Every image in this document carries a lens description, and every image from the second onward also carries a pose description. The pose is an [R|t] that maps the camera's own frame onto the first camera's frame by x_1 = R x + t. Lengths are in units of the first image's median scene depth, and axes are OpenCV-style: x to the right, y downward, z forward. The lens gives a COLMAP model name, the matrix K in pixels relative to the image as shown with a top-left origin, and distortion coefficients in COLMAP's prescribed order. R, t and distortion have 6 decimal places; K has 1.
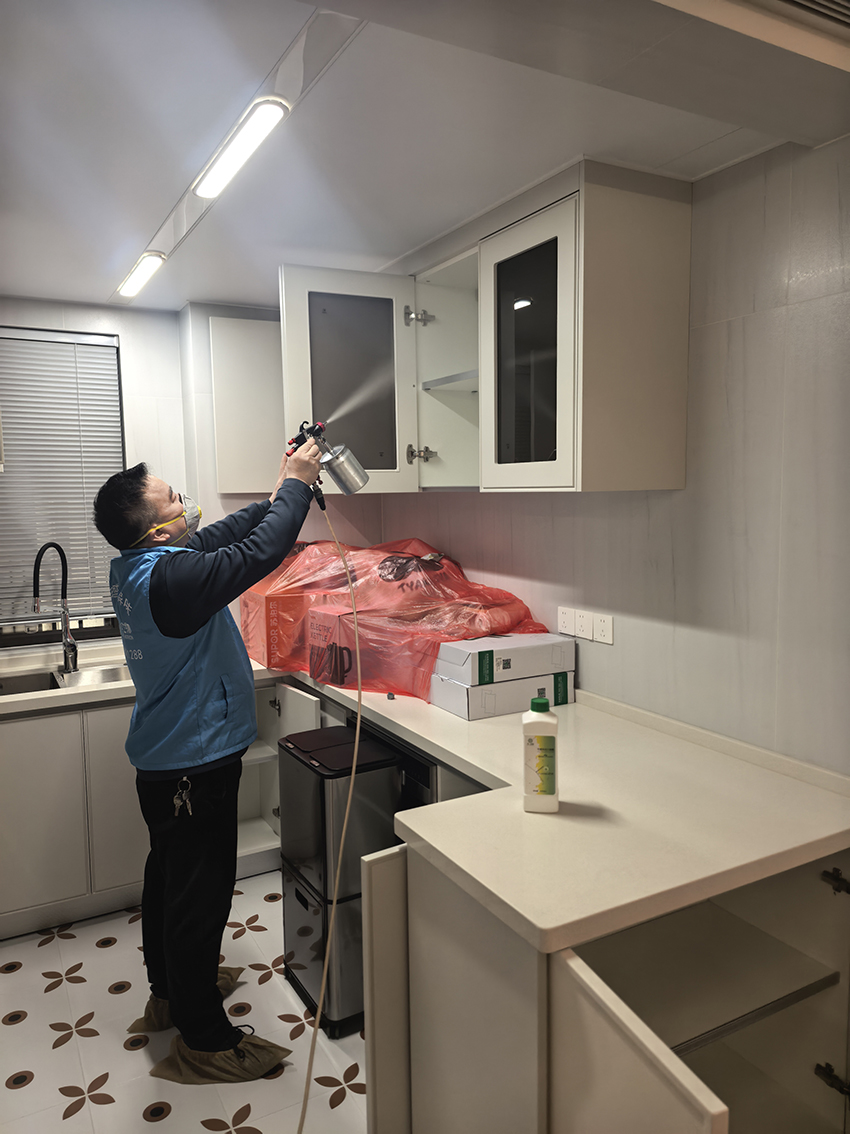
lens RADIAL K [[804.4, 0, 425.0], [0, 804.4, 567.0], [0, 0, 1]] dist [0.073450, -0.002684]
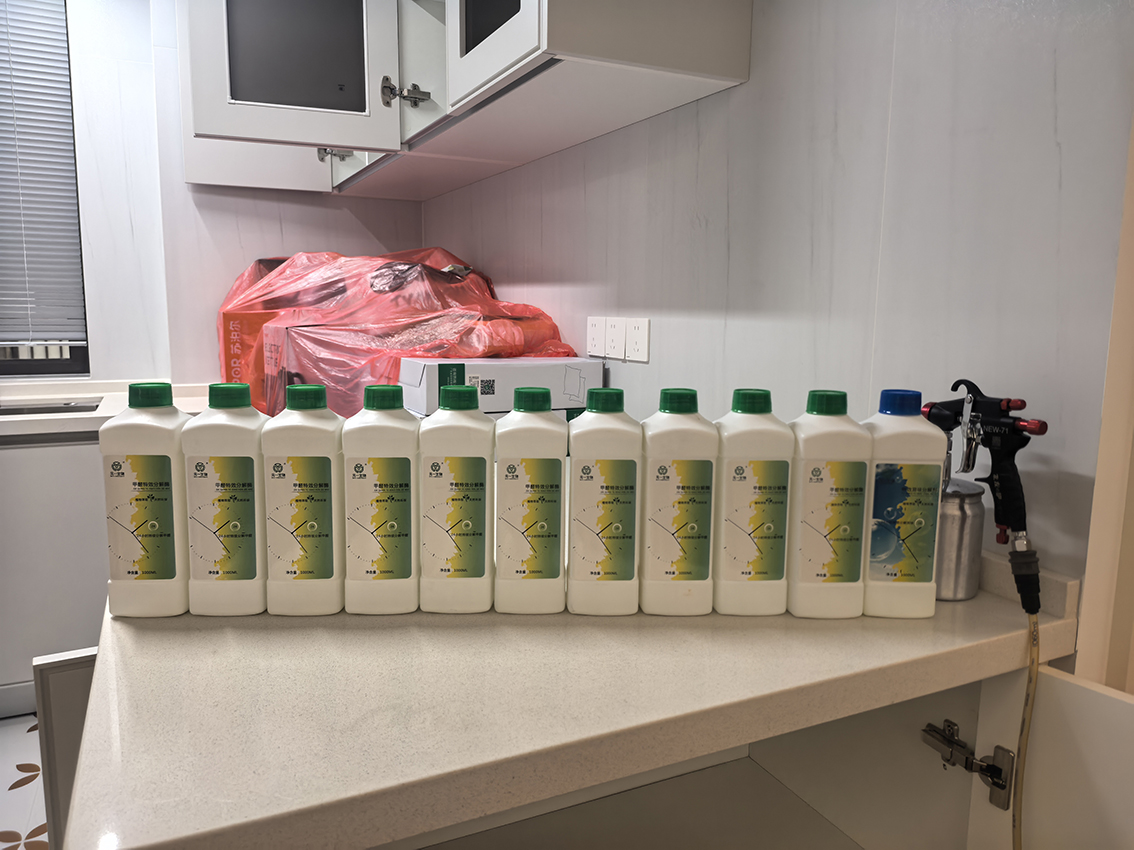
lens RADIAL K [[804.4, 0, 560.0], [0, 804.4, 418.9], [0, 0, 1]] dist [0.073450, -0.002684]
pose [[0.997779, 0.034592, -0.056922, 0.179523], [-0.031970, 0.998414, 0.046341, 0.102083], [0.058434, -0.044418, 0.997303, 0.308116]]
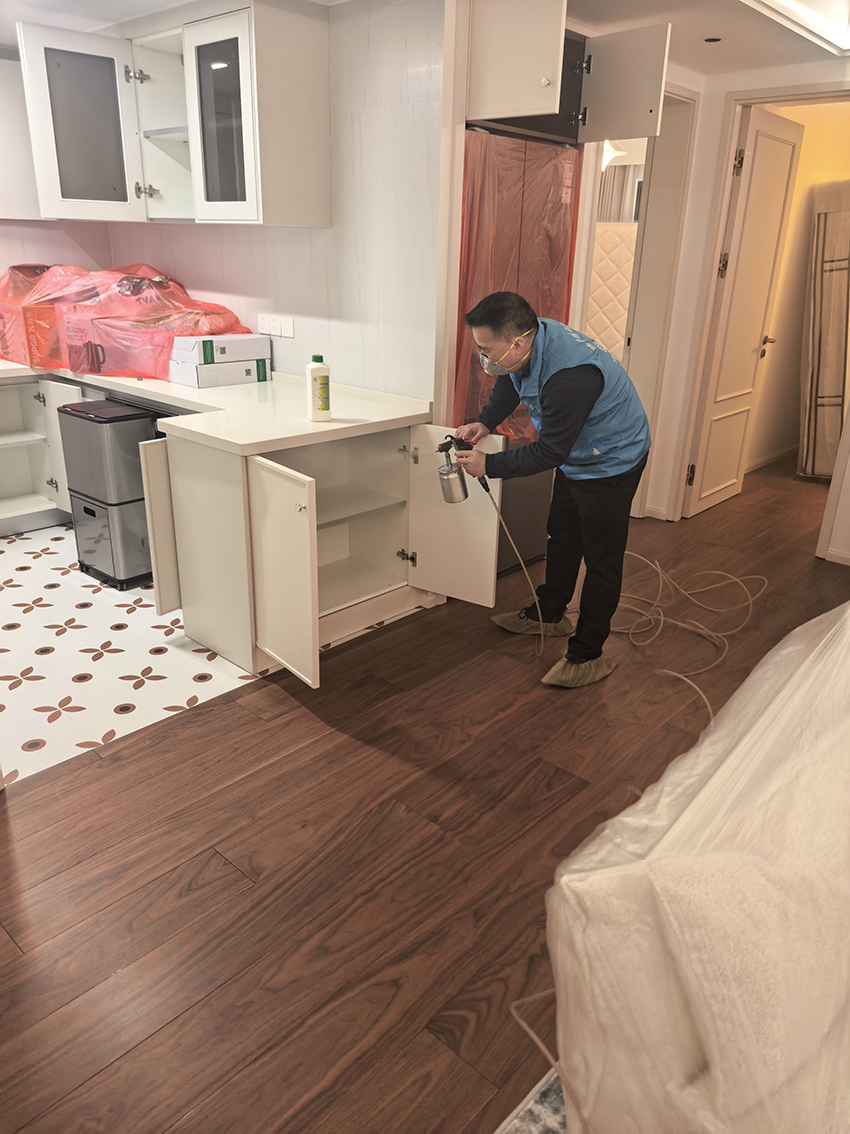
lens RADIAL K [[820.9, 0, 427.9], [0, 820.9, 564.8], [0, 0, 1]] dist [0.062987, -0.075263]
pose [[0.946849, -0.077612, 0.312175, -0.041222], [-0.009279, 0.963464, 0.267678, 0.080639], [-0.321544, -0.256347, 0.911535, -0.540651]]
